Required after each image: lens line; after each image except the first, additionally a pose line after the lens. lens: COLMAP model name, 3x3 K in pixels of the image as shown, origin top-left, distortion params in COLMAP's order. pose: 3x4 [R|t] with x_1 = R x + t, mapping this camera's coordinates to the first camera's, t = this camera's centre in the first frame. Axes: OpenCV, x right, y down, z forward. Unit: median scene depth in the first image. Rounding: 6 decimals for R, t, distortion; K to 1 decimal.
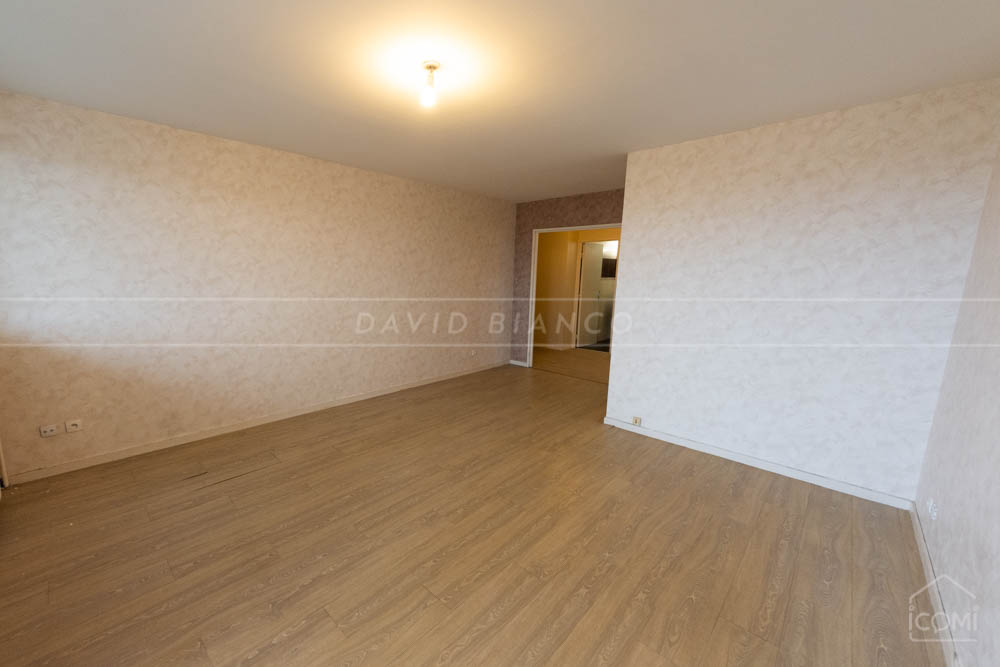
lens RADIAL K [[346.5, 0, 500.0], [0, 346.5, 333.5], [0, 0, 1]] dist [0.000448, -0.000059]
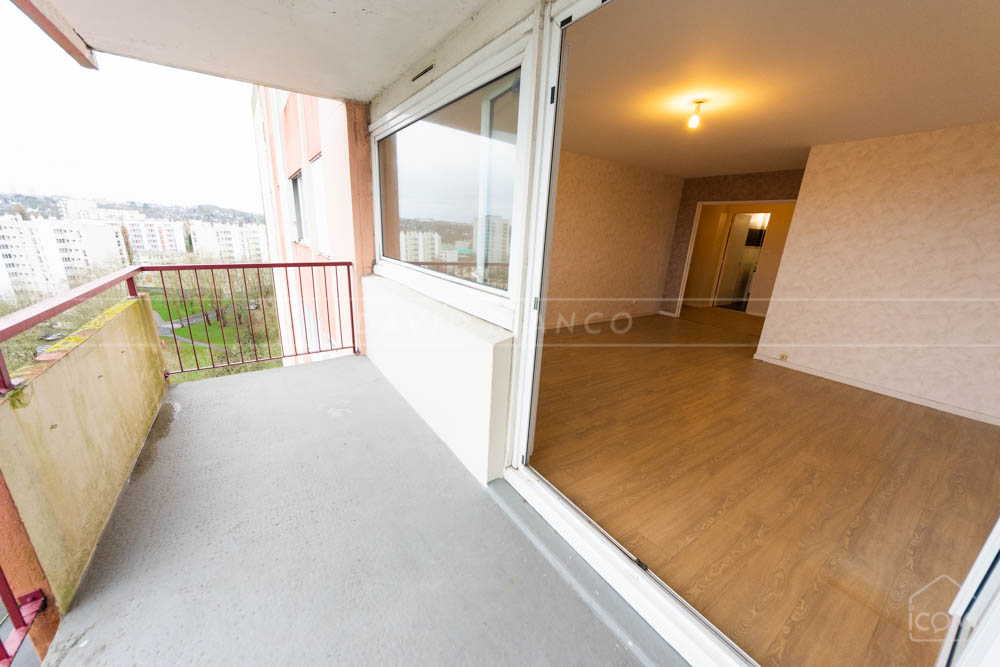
lens RADIAL K [[364.3, 0, 501.5], [0, 364.3, 340.6], [0, 0, 1]] dist [-0.001983, 0.002696]
pose [[0.982659, 0.092146, -0.160907, -0.454691], [-0.073891, 0.990500, 0.115970, 0.108093], [0.170065, -0.102070, 0.980132, -0.554721]]
